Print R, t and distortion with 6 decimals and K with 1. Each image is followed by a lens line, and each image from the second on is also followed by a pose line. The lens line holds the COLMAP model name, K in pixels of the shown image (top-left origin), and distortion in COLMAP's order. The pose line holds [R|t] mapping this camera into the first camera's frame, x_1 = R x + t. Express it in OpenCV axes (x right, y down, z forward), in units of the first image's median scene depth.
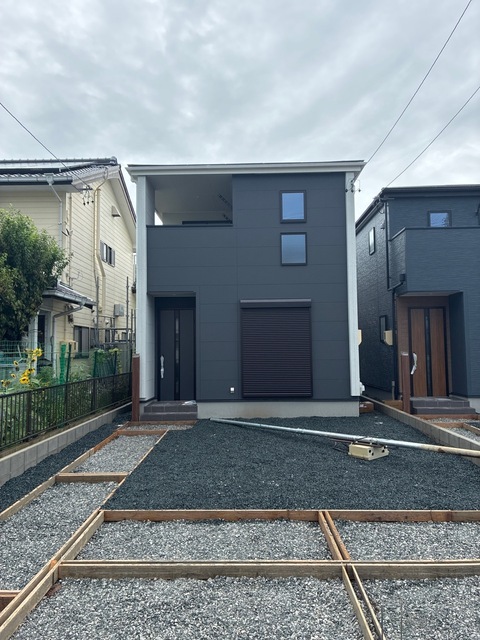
lens RADIAL K [[484.7, 0, 240.0], [0, 484.7, 320.0], [0, 0, 1]] dist [0.058542, -0.067050]
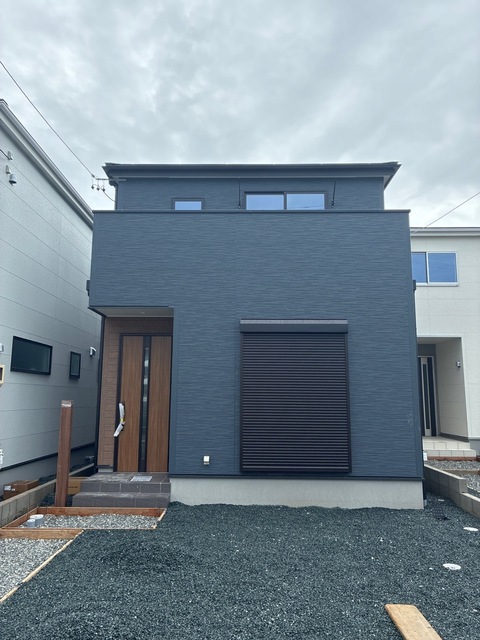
lens RADIAL K [[478.0, 0, 240.0], [0, 478.0, 320.0], [0, 0, 1]] dist [0.001665, 0.000702]
pose [[0.999807, 0.017915, 0.008026, 0.499906], [-0.017006, 0.994659, -0.101802, 0.019076], [-0.009807, 0.101646, 0.994772, 0.347942]]
